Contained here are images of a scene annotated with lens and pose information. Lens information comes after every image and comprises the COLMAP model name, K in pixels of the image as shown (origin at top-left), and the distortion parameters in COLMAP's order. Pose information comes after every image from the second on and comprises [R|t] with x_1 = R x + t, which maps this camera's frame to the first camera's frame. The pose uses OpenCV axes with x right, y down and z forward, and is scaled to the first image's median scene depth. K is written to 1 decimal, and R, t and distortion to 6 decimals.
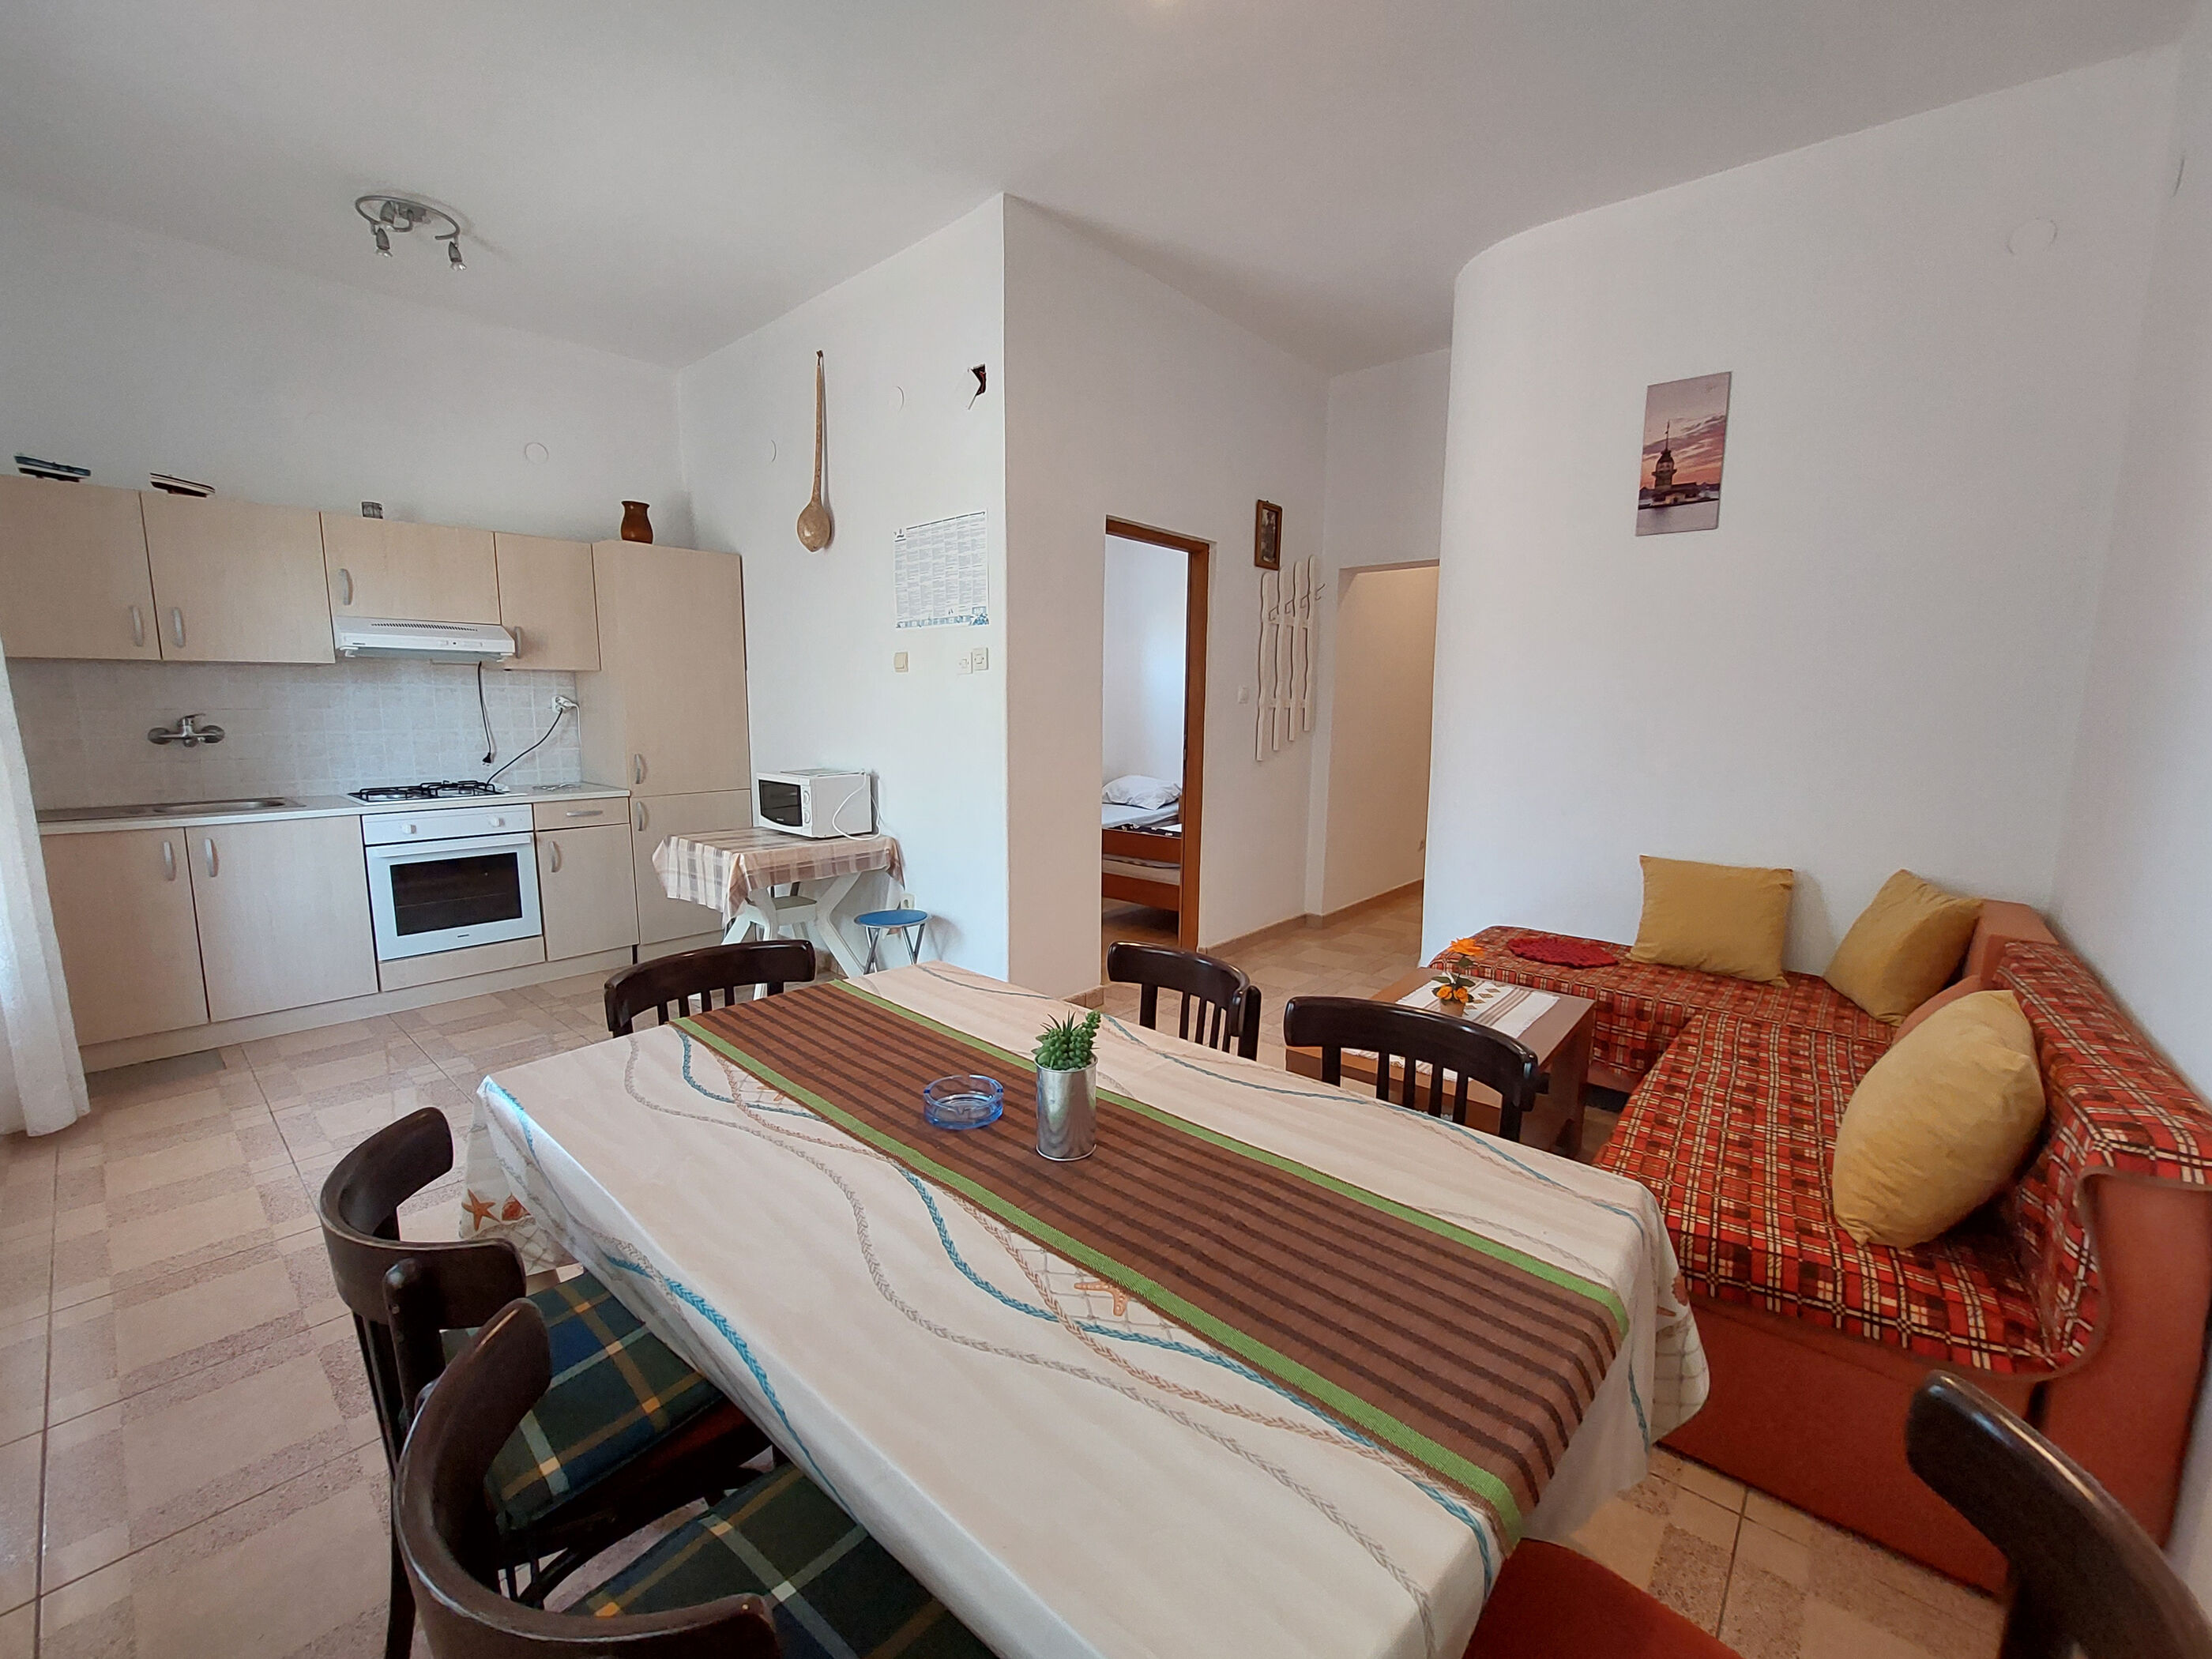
lens RADIAL K [[902.6, 0, 1100.3], [0, 902.6, 834.2], [0, 0, 1]] dist [-0.006744, -0.006399]
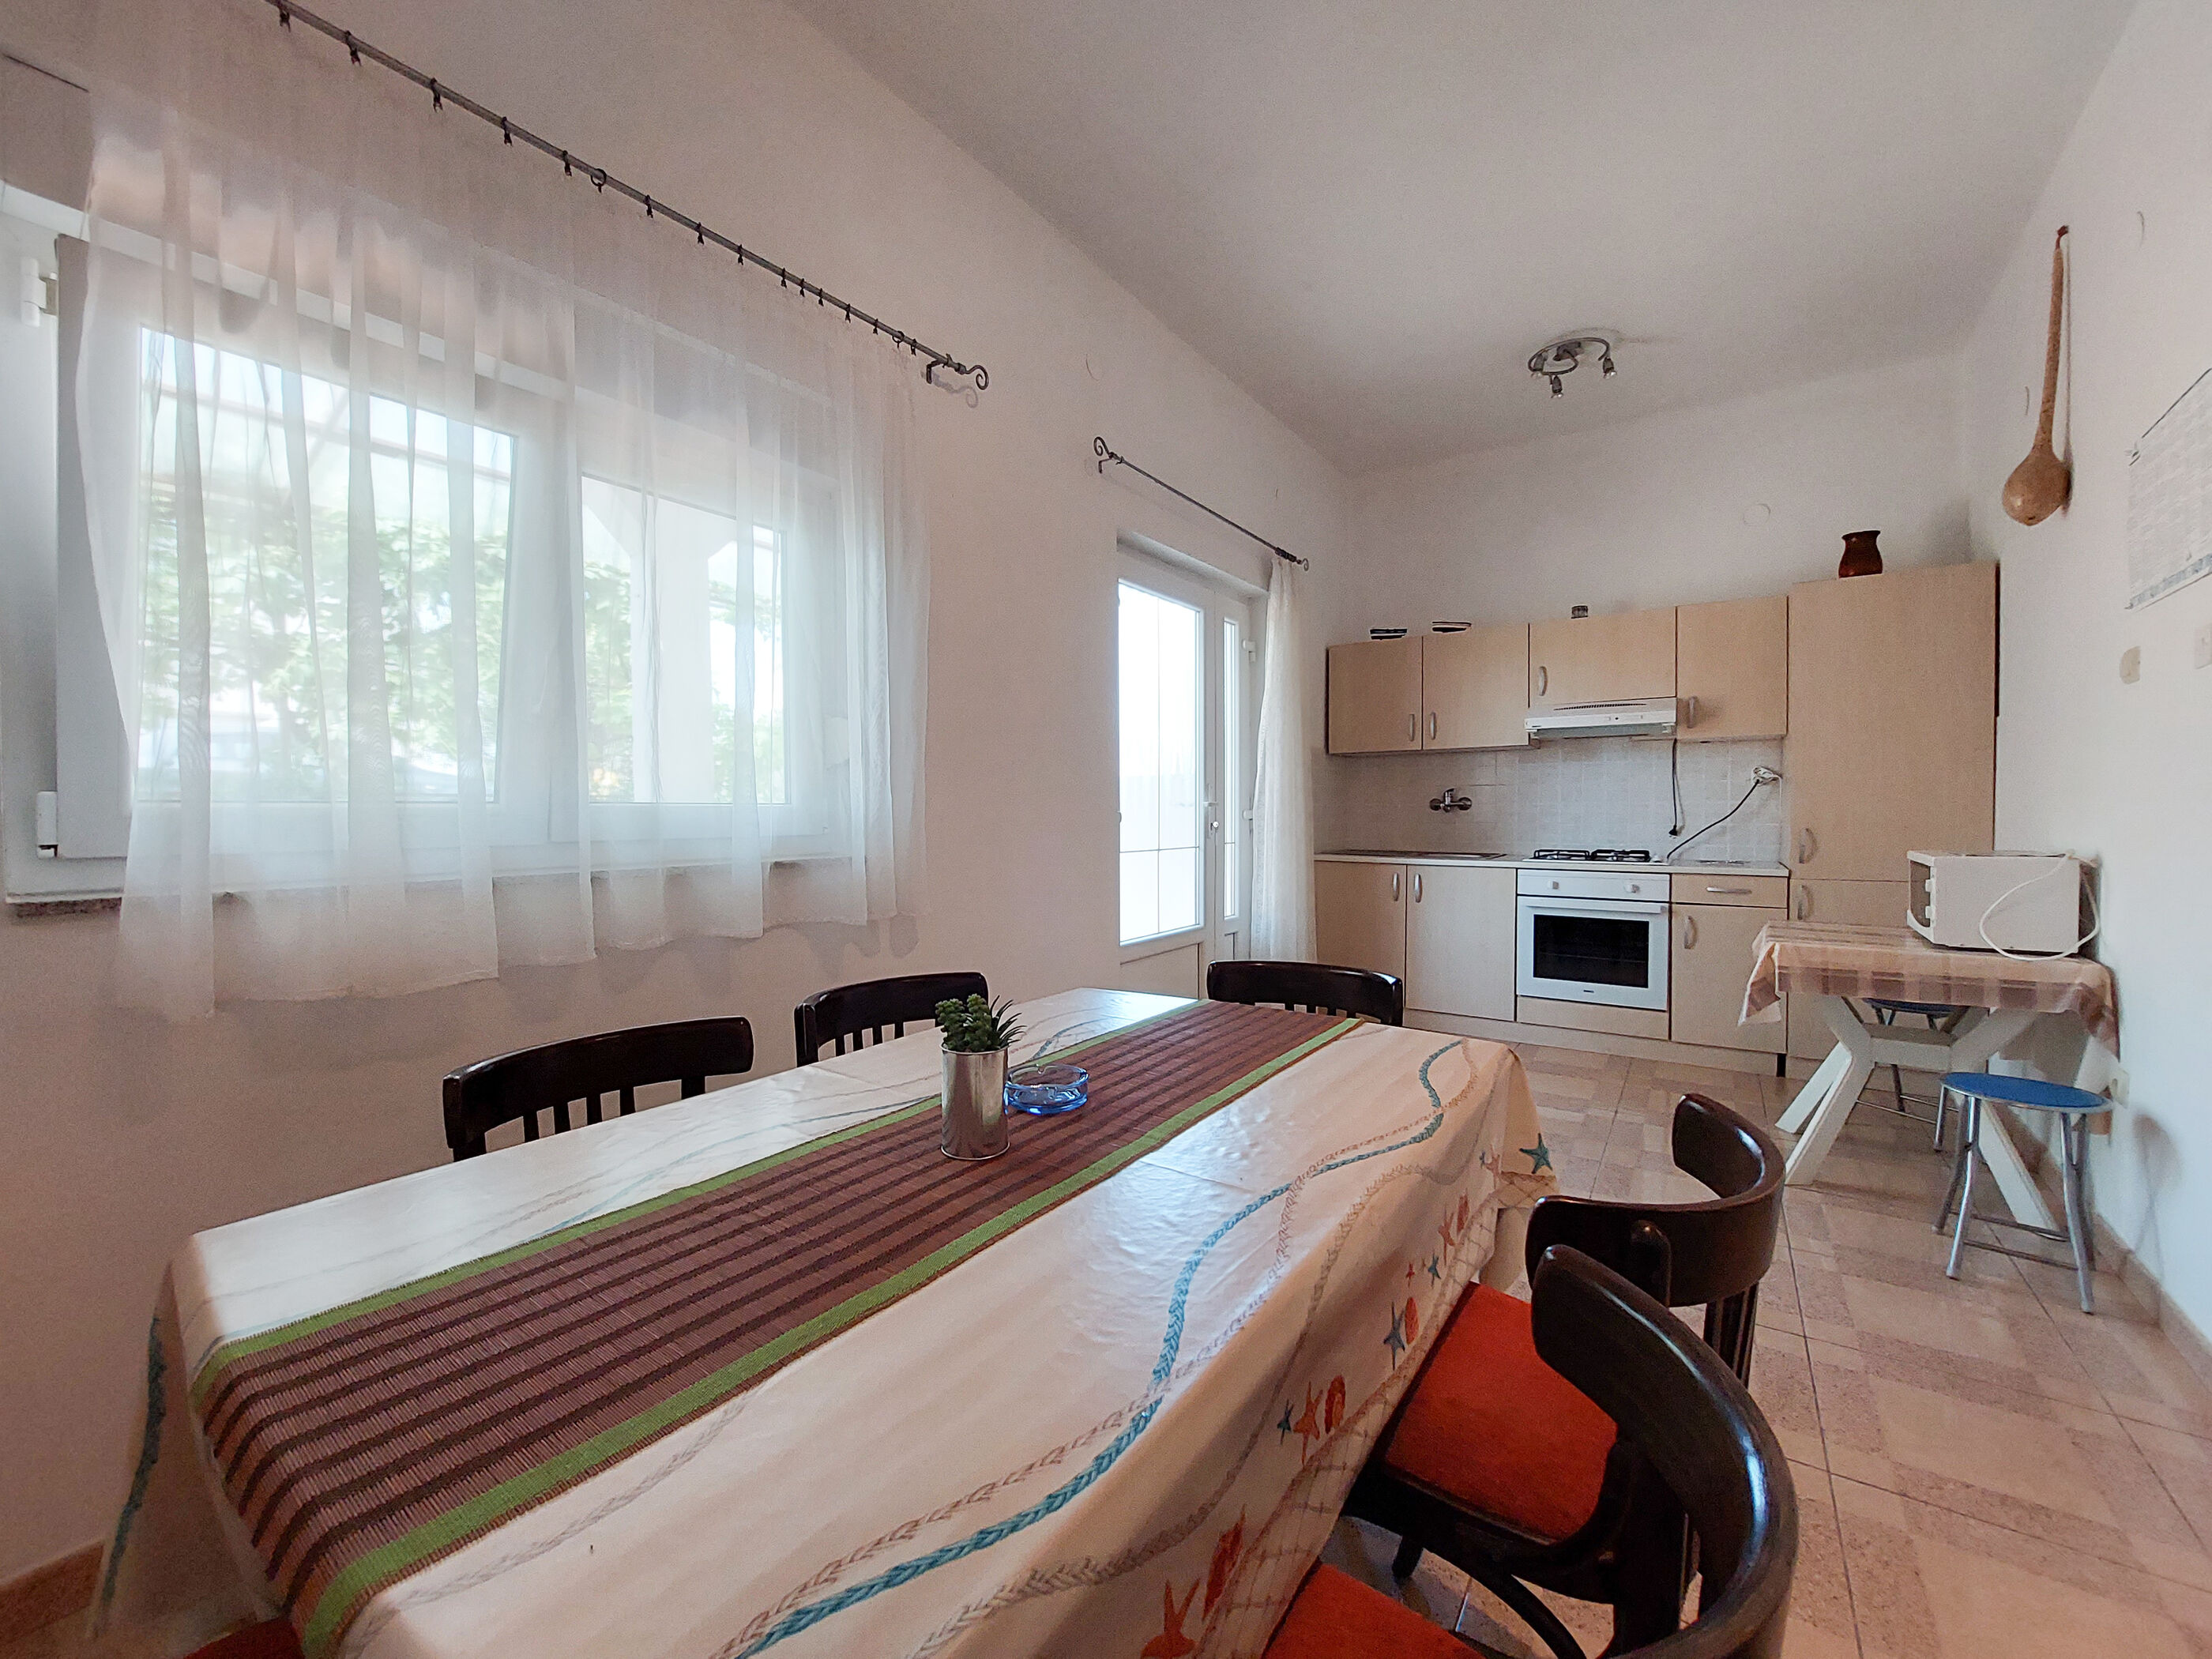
lens RADIAL K [[880.2, 0, 1106.9], [0, 880.2, 835.2], [0, 0, 1]] dist [-0.005499, -0.005859]
pose [[0.120107, 0.018168, -0.992595, 0.253670], [-0.136632, 0.990621, 0.001599, 0.006864], [0.983314, 0.135428, 0.121463, 0.299013]]
